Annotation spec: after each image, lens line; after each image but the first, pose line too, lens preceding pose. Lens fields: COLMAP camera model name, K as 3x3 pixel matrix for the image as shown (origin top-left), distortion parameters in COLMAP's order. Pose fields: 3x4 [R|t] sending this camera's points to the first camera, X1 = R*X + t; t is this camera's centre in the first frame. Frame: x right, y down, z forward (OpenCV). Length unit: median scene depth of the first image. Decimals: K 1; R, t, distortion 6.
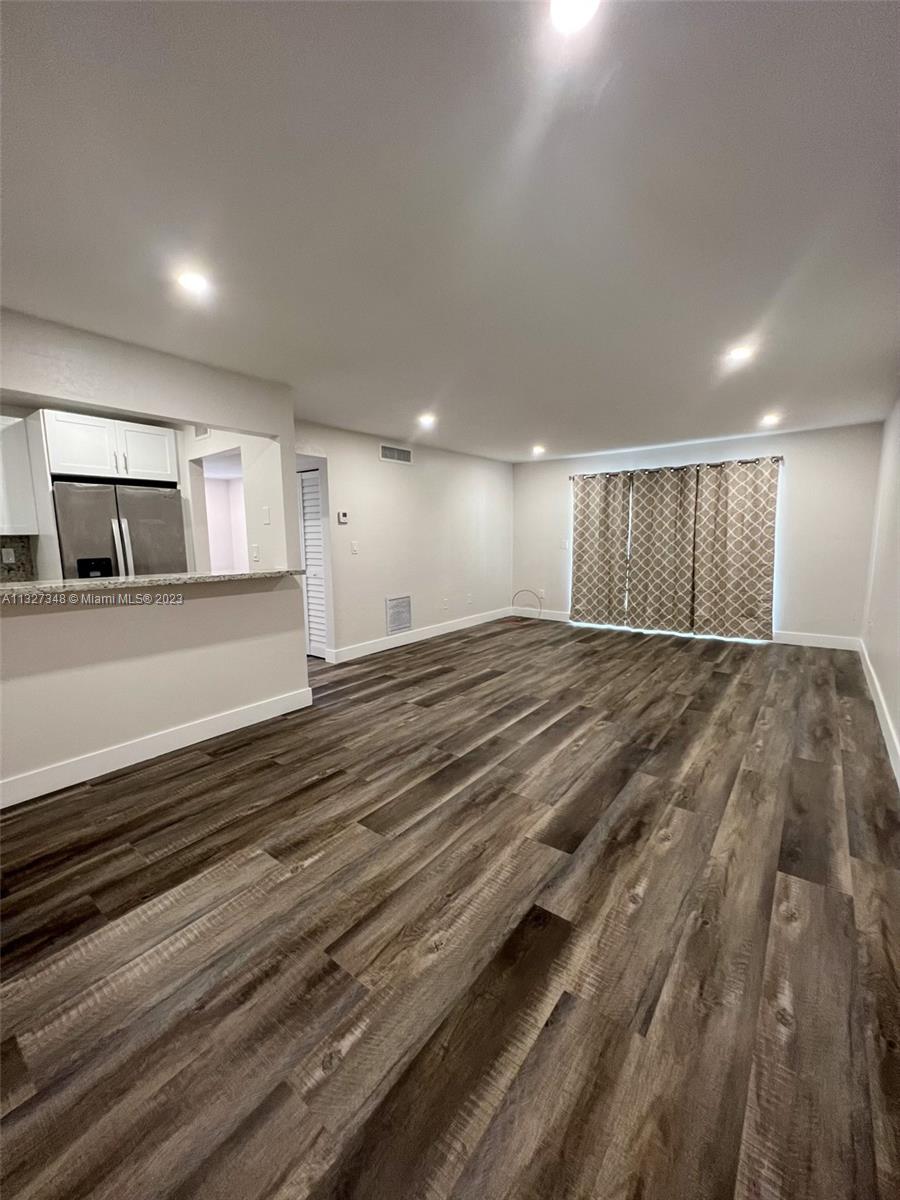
lens RADIAL K [[478.5, 0, 444.7], [0, 478.5, 598.0], [0, 0, 1]] dist [-0.001297, 0.000054]
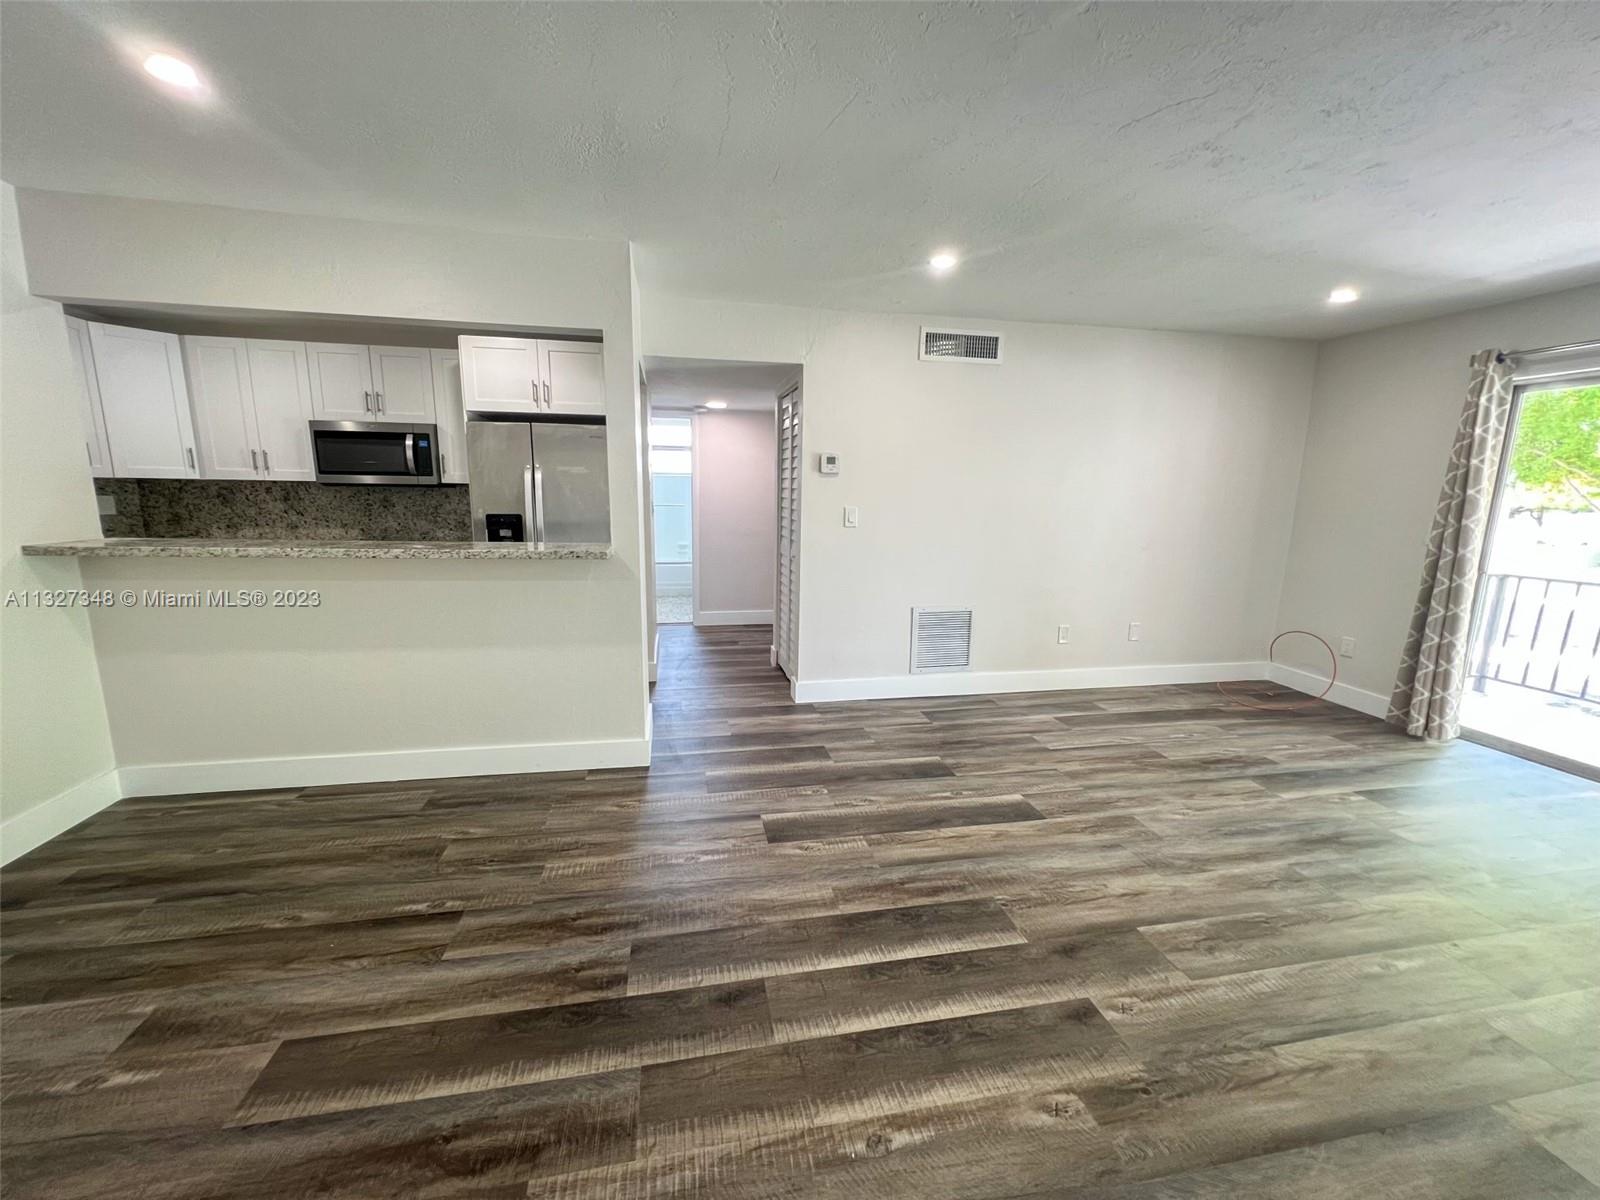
lens RADIAL K [[638.0, 0, 800.0], [0, 638.0, 600.0], [0, 0, 1]] dist [-0.001297, 0.000054]
pose [[0.753882, 0.137202, -0.642524, 0.730616], [-0.110750, 0.990496, 0.081562, -0.158548], [0.647608, 0.009671, 0.761912, 0.950780]]
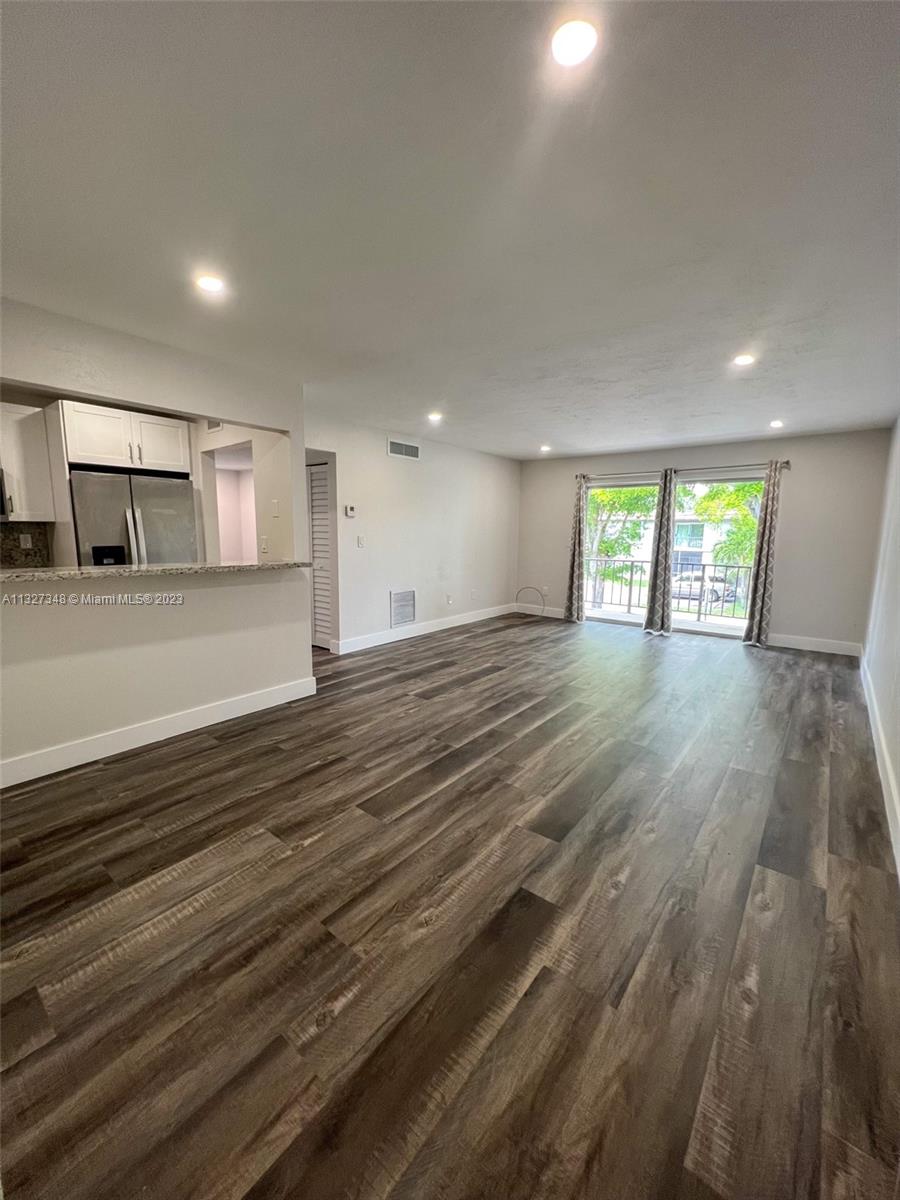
lens RADIAL K [[478.5, 0, 444.7], [0, 478.5, 598.0], [0, 0, 1]] dist [-0.001297, 0.000054]
pose [[0.999580, 0.025973, -0.012833, 0.014856], [-0.025818, 0.999594, 0.012036, -0.004362], [0.013140, -0.011700, 0.999845, -0.043328]]
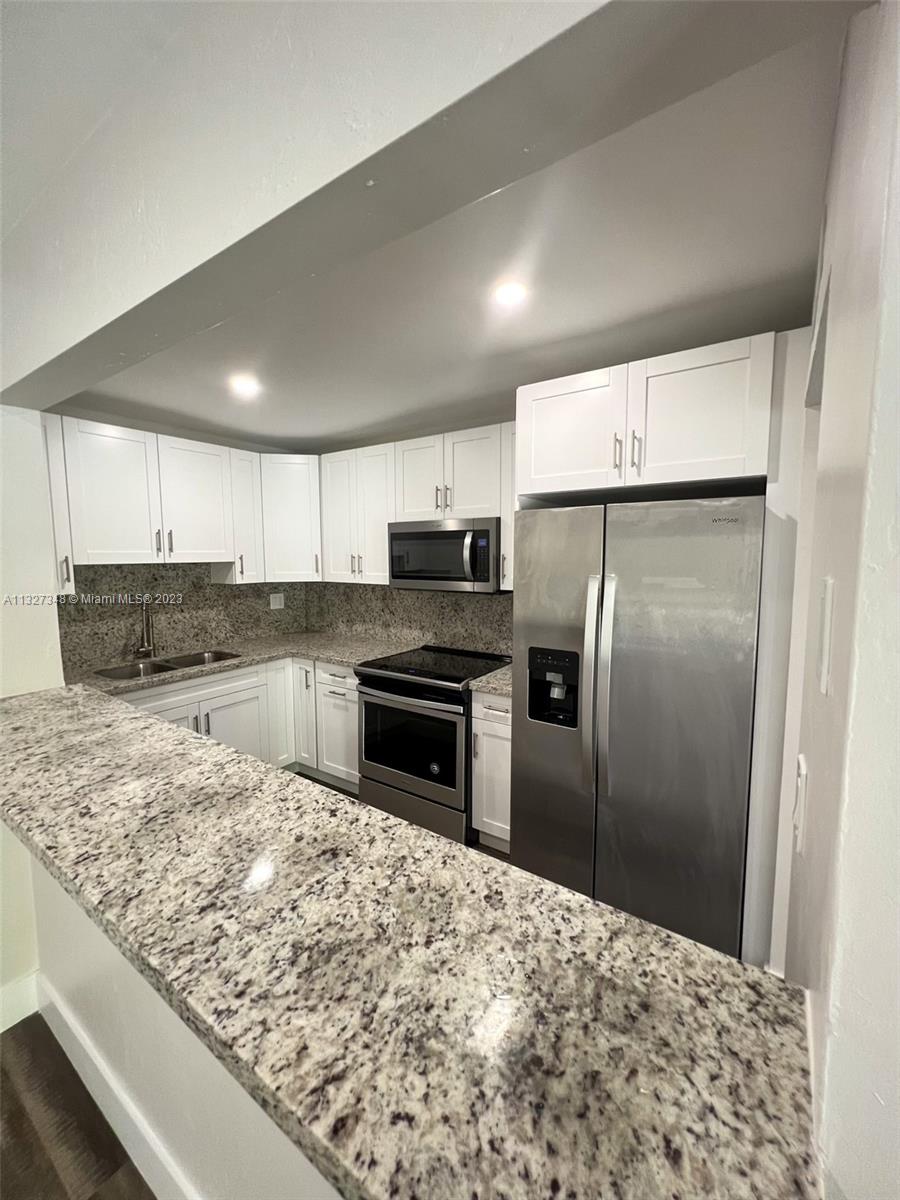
lens RADIAL K [[478.5, 0, 444.7], [0, 478.5, 598.0], [0, 0, 1]] dist [-0.001297, 0.000054]
pose [[0.059562, 0.104462, -0.992744, -0.425514], [-0.127485, 0.987162, 0.096225, -0.333378], [0.990050, 0.120829, 0.072115, 1.607147]]
